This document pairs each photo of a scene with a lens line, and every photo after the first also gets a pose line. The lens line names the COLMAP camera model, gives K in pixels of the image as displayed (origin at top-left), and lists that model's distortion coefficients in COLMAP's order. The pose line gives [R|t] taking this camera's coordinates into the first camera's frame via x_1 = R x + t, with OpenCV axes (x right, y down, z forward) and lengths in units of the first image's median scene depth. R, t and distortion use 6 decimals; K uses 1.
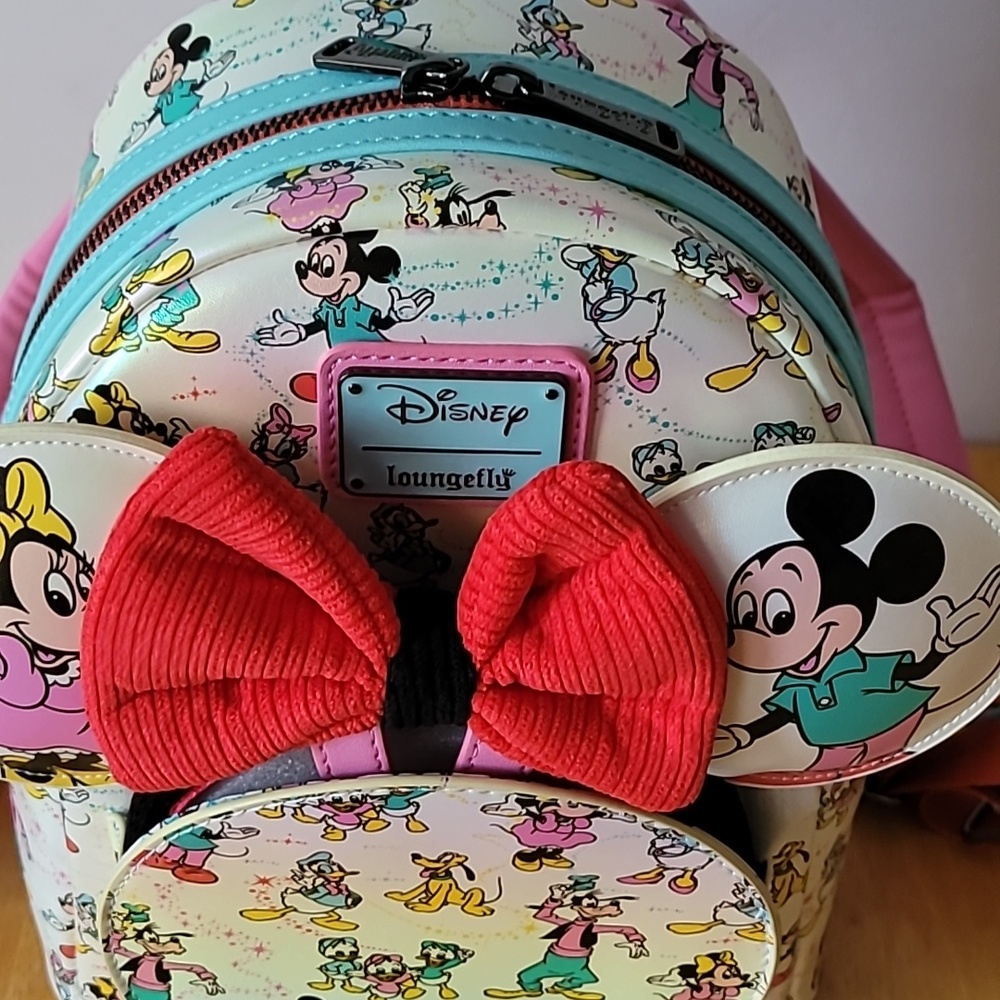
lens RADIAL K [[1622.4, 0, 502.0], [0, 1622.4, 501.8], [0, 0, 1]] dist [0.013291, 0.000000]
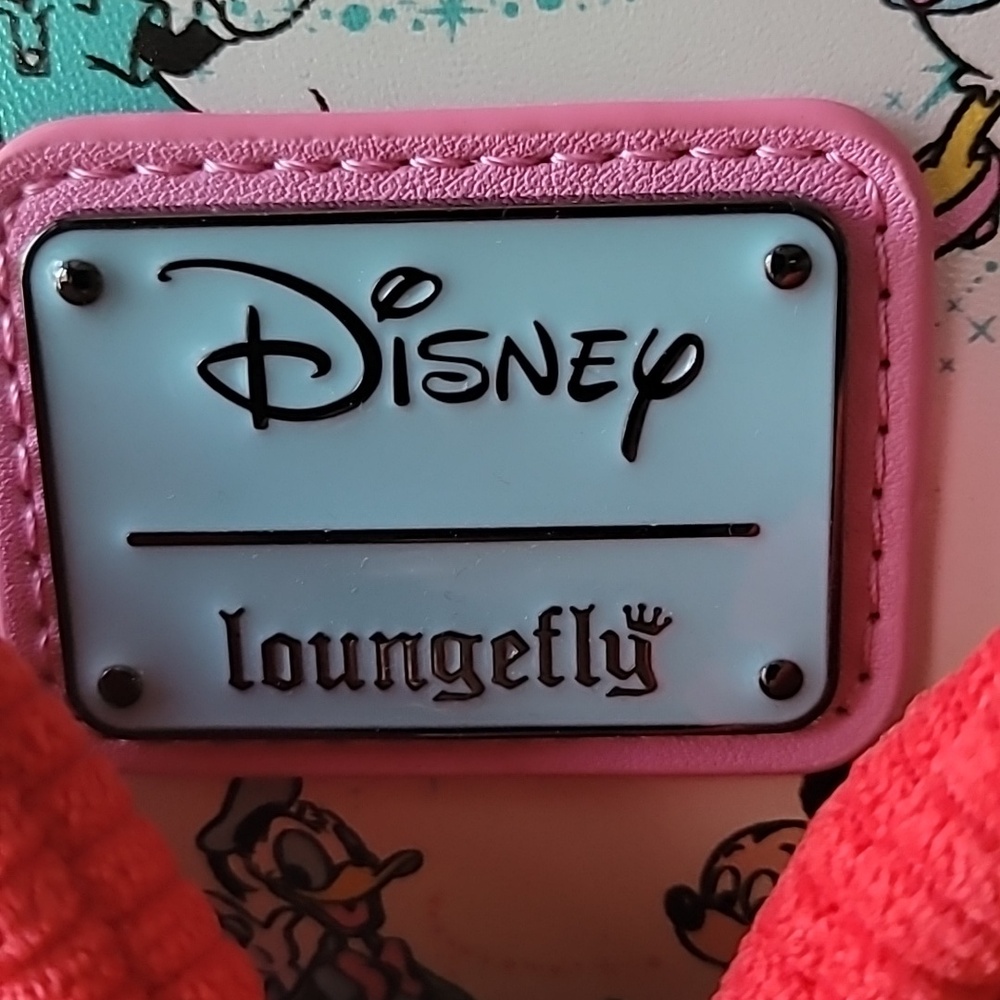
lens RADIAL K [[1622.4, 0, 502.7], [0, 1622.4, 497.0], [0, 0, 1]] dist [0.013291, 0.000000]
pose [[0.996443, -0.056361, -0.062648, -0.002302], [0.025764, 0.911583, -0.410309, 0.080053], [0.080234, 0.407235, 0.909792, 0.756142]]
